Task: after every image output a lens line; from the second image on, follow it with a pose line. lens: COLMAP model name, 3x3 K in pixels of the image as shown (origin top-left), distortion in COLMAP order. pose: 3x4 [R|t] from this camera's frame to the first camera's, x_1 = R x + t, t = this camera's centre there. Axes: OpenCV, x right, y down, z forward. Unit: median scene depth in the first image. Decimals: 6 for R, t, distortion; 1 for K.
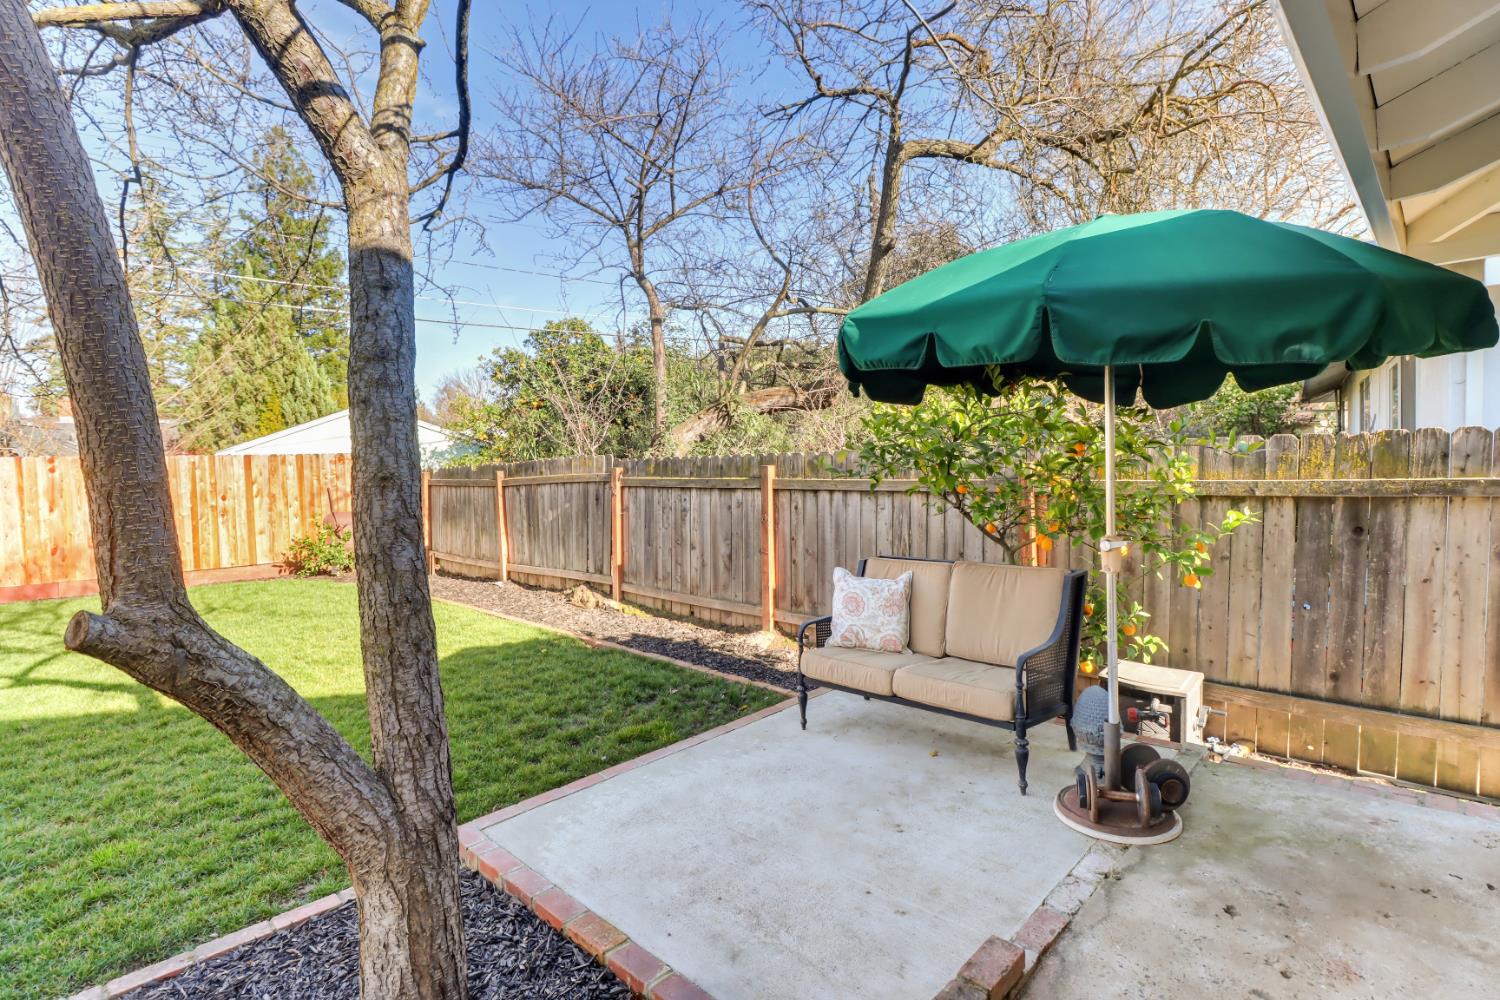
lens RADIAL K [[701.4, 0, 753.4], [0, 701.4, 486.7], [0, 0, 1]] dist [0.025622, -0.016373]
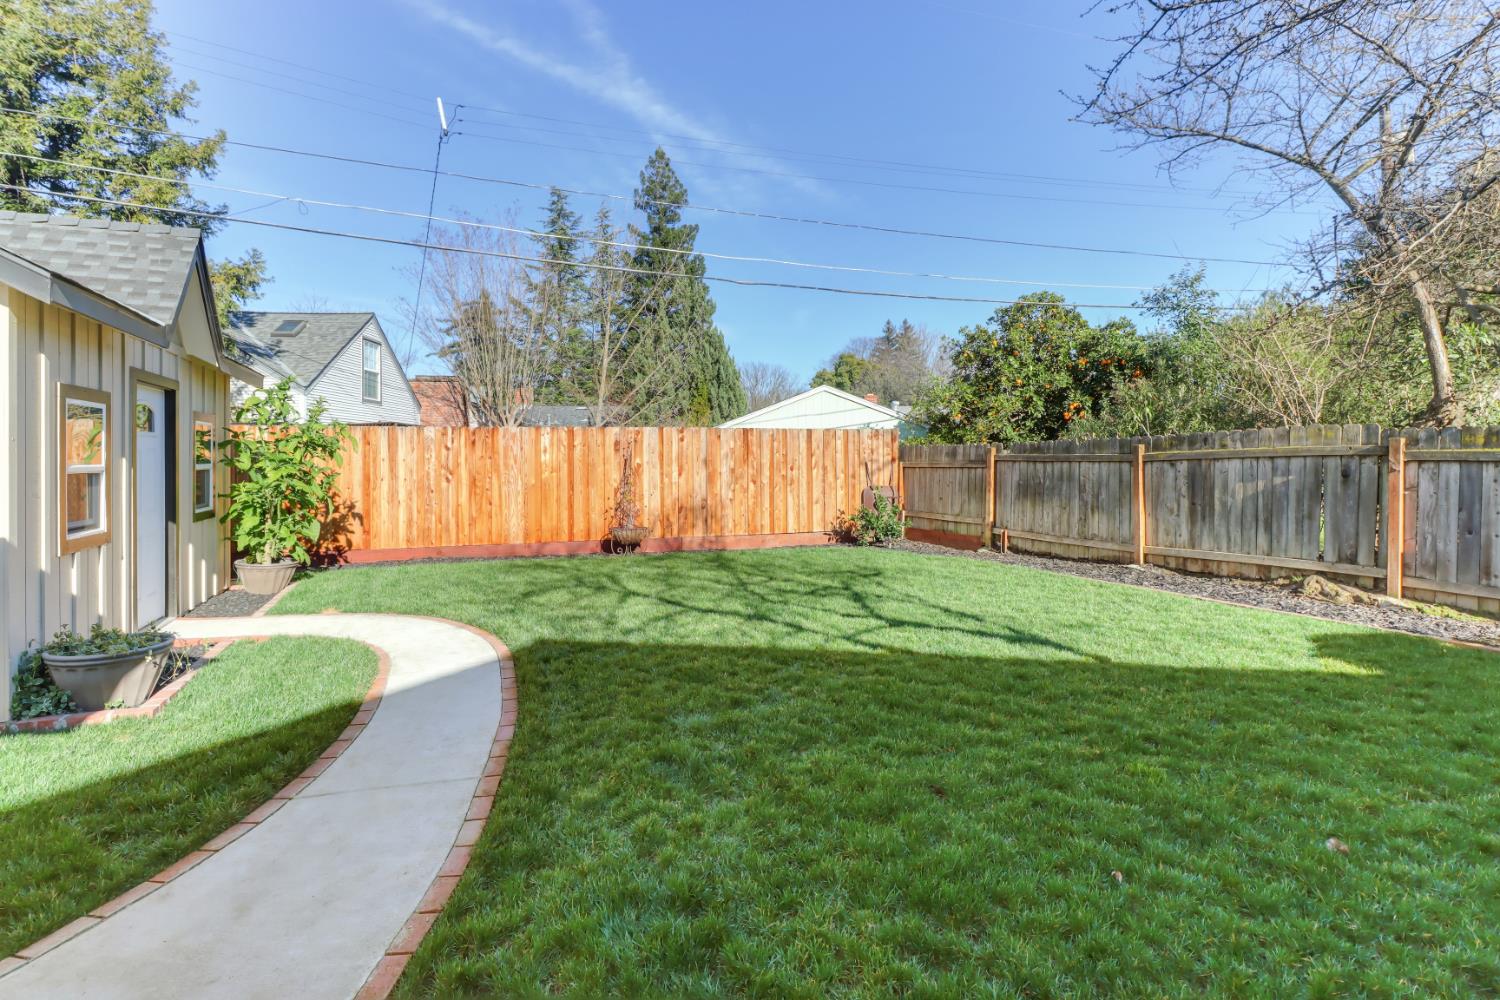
lens RADIAL K [[710.0, 0, 755.8], [0, 710.0, 463.3], [0, 0, 1]] dist [0.029837, -0.019039]
pose [[0.943137, 0.023208, -0.331594, -0.595142], [-0.030535, 0.999391, -0.016903, 0.038081], [0.331000, 0.026067, 0.943271, -0.058431]]
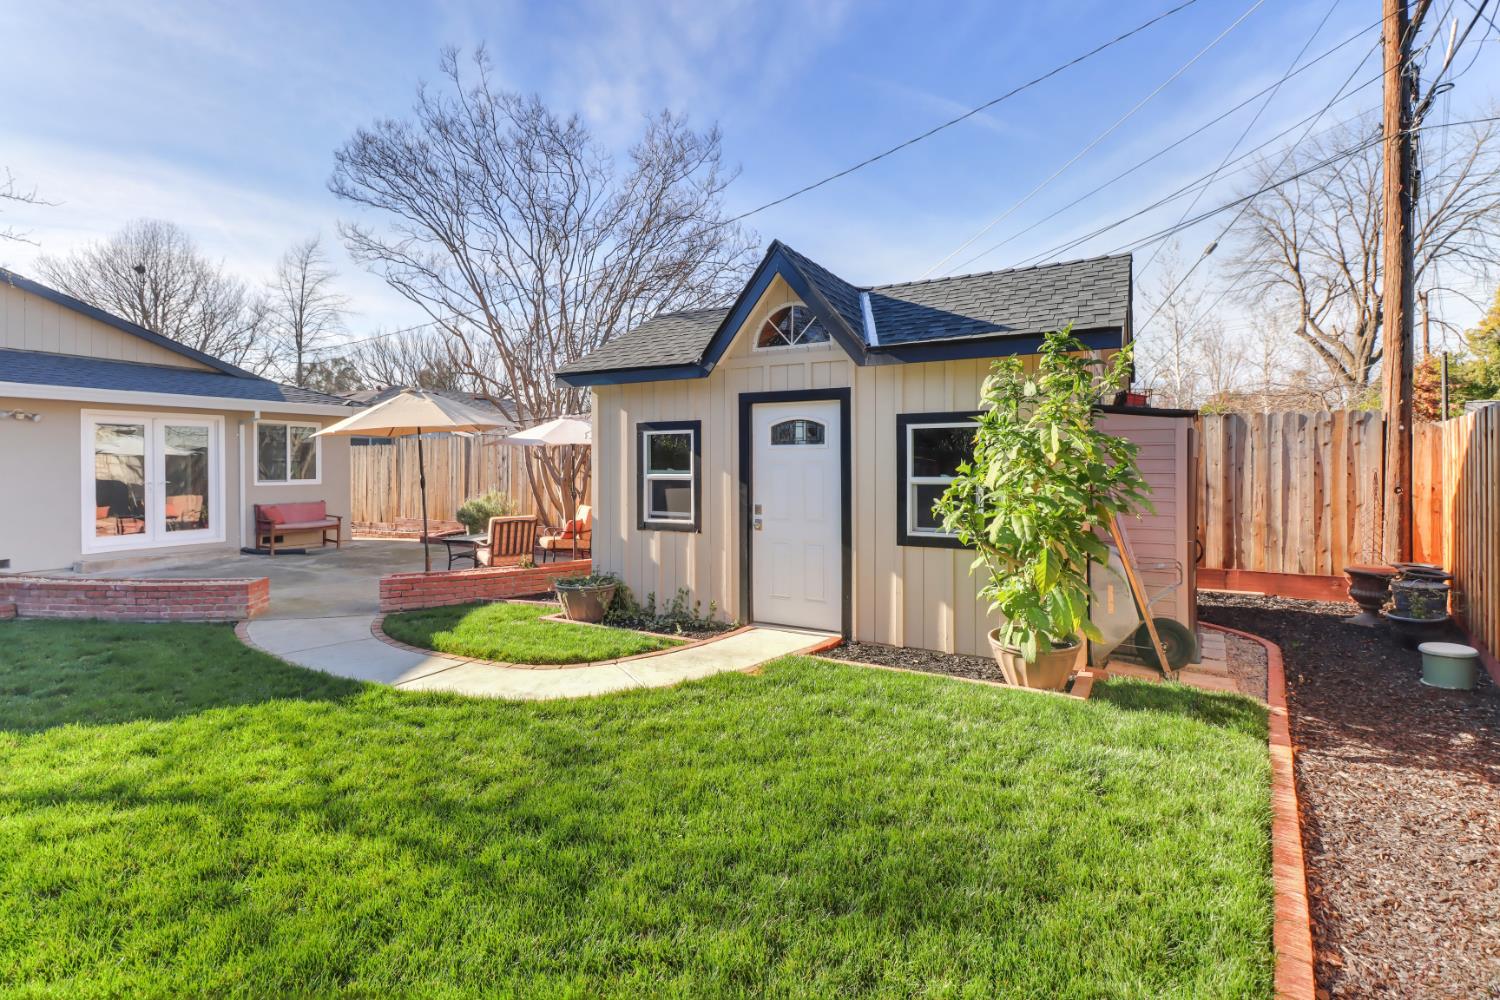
lens RADIAL K [[707.4, 0, 748.0], [0, 707.4, 474.2], [0, 0, 1]] dist [0.026239, -0.017284]
pose [[-0.952178, 0.026907, -0.304357, -1.118026], [0.012426, 0.998701, 0.049417, 0.006524], [0.305291, 0.043272, -0.951275, 1.112439]]
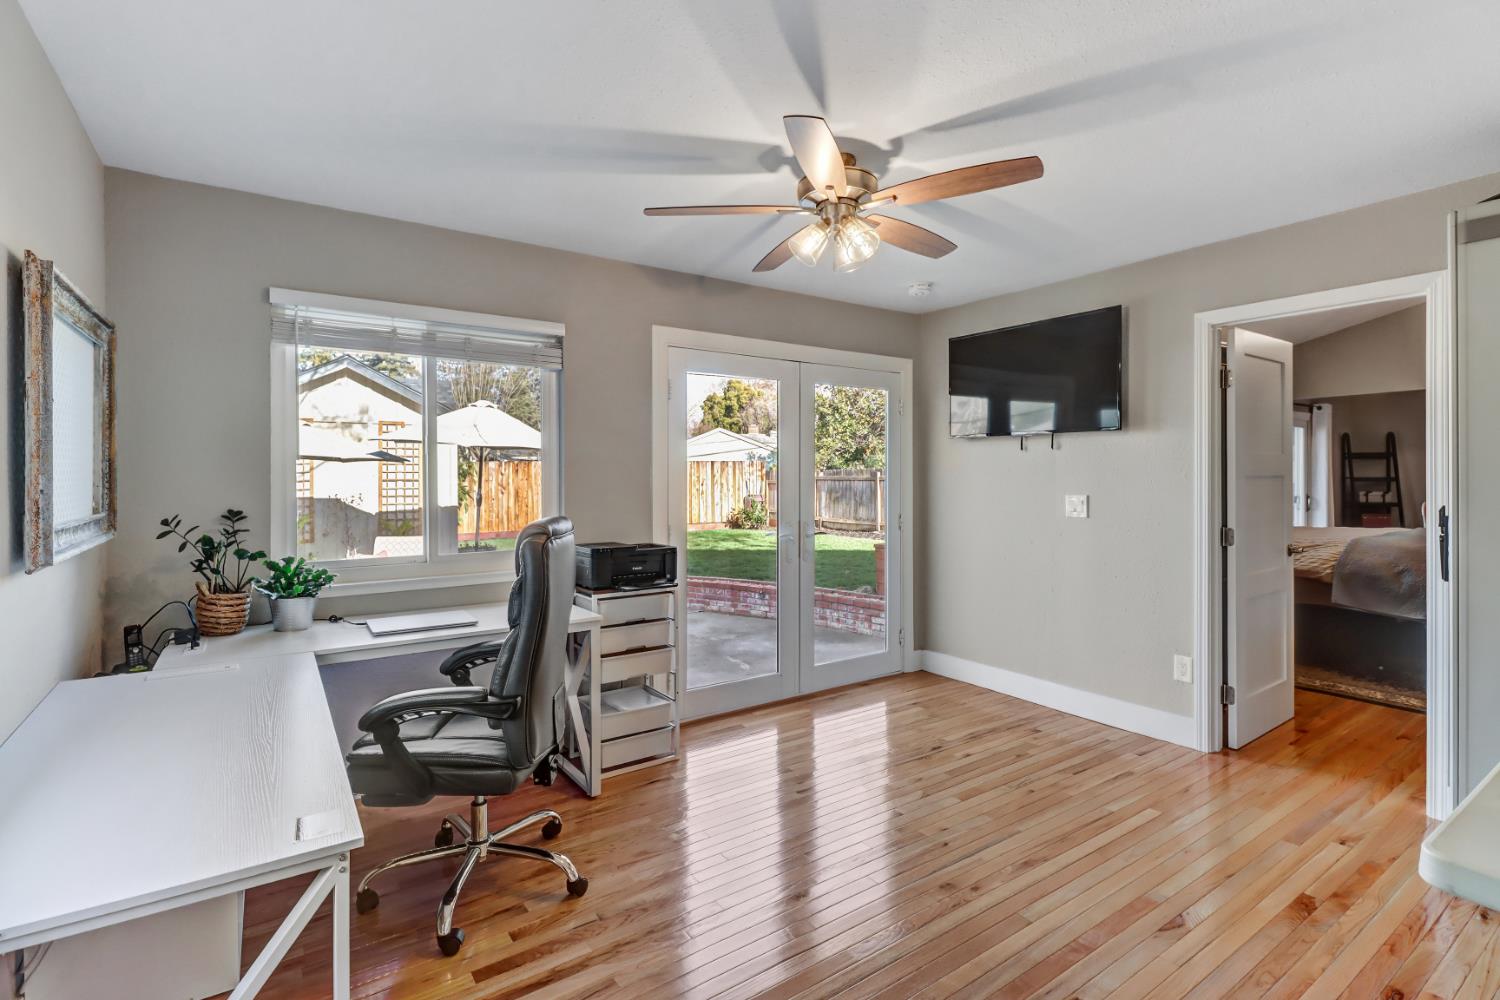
lens RADIAL K [[707.4, 0, 748.0], [0, 707.4, 474.2], [0, 0, 1]] dist [0.026239, -0.017284]
pose [[0.981255, 0.017237, -0.191941, -0.384419], [-0.022826, 0.999376, -0.026946, 0.048218], [0.191357, 0.030822, 0.981036, -1.030872]]
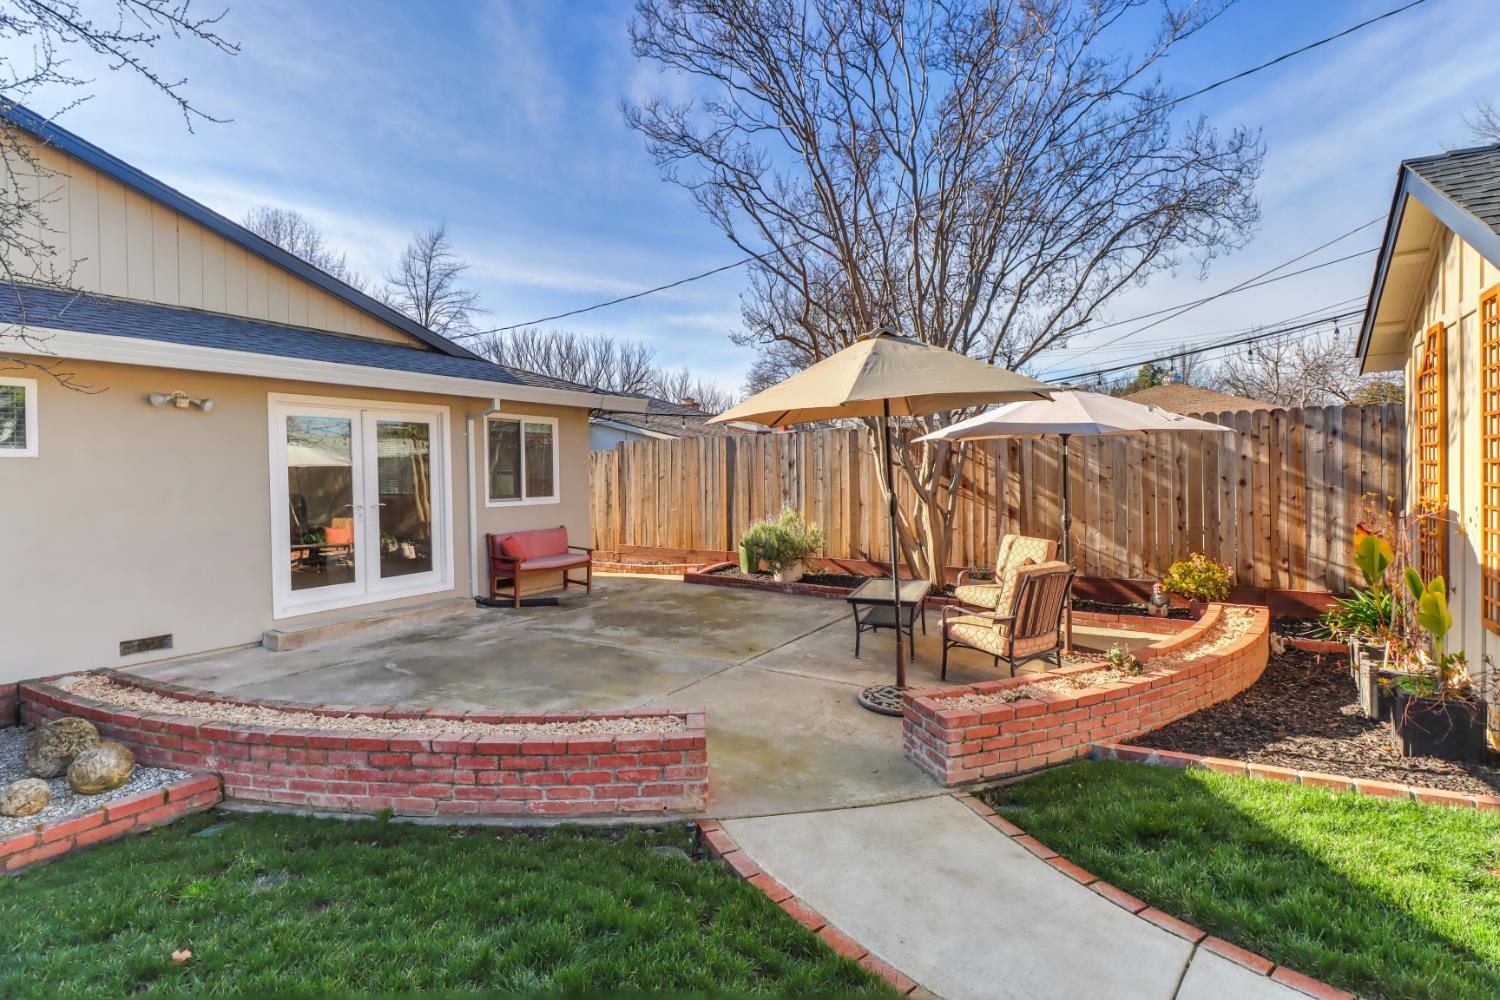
lens RADIAL K [[701.4, 0, 753.4], [0, 701.4, 486.7], [0, 0, 1]] dist [0.025622, -0.016373]
pose [[-0.971286, 0.040370, -0.234464, -0.723098], [0.028390, 0.998124, 0.054250, 0.017246], [0.236214, 0.046036, -0.970610, 0.457431]]
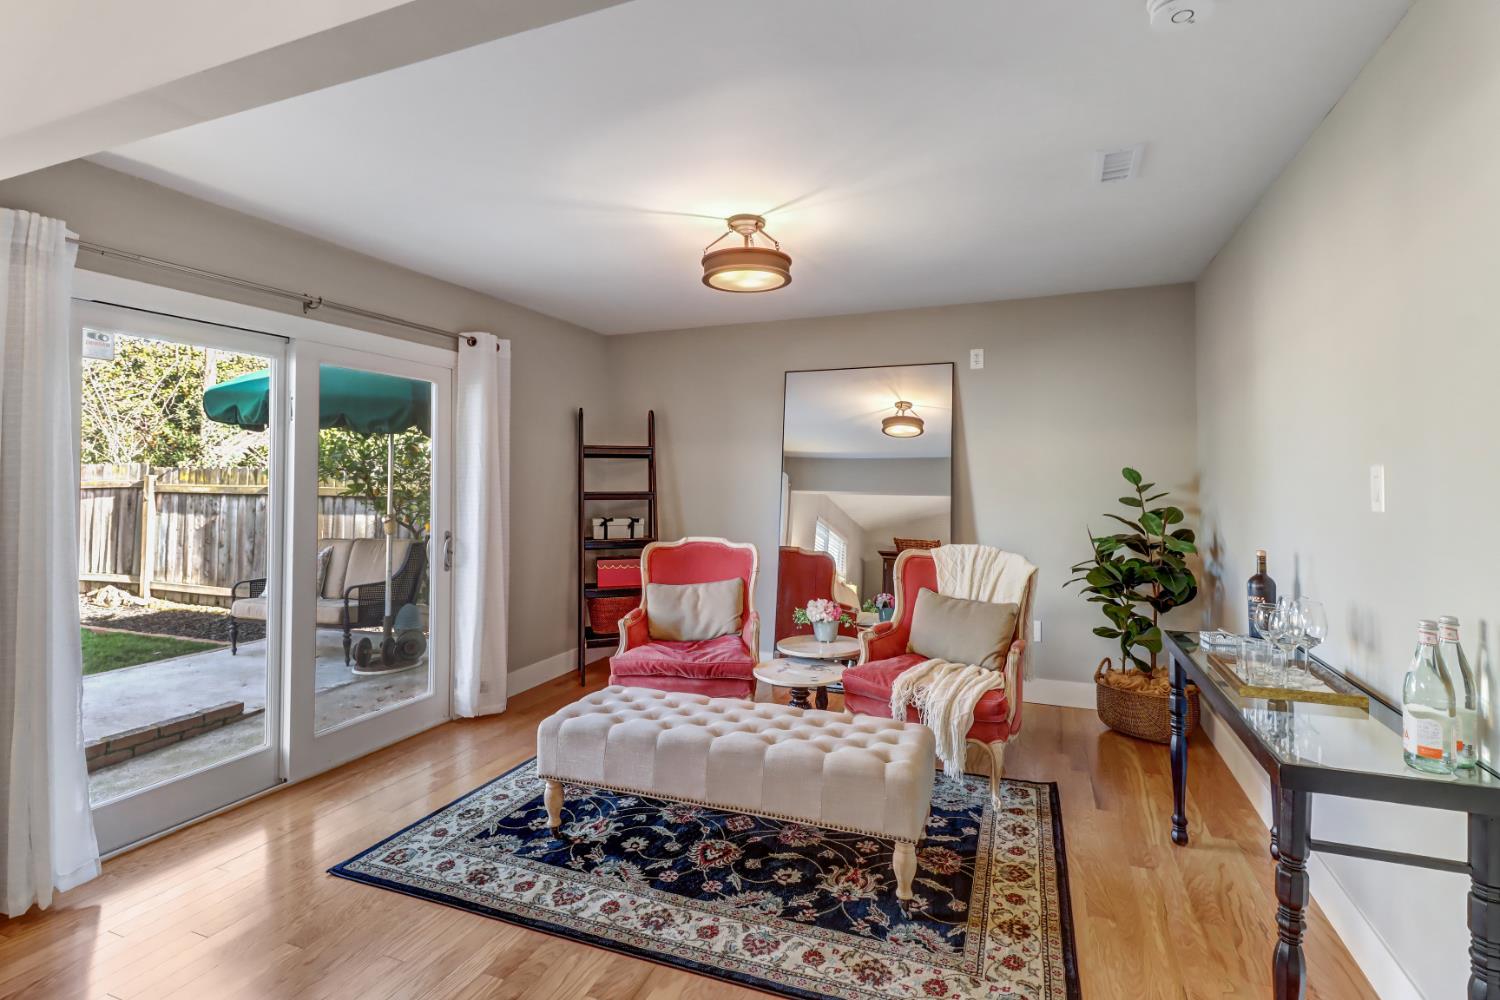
lens RADIAL K [[707.4, 0, 748.0], [0, 707.4, 474.2], [0, 0, 1]] dist [0.026239, -0.017284]
pose [[0.919055, 0.027597, 0.393161, 0.209003], [-0.009922, 0.998850, -0.046917, 0.013235], [-0.394003, 0.039218, 0.918272, -0.361764]]
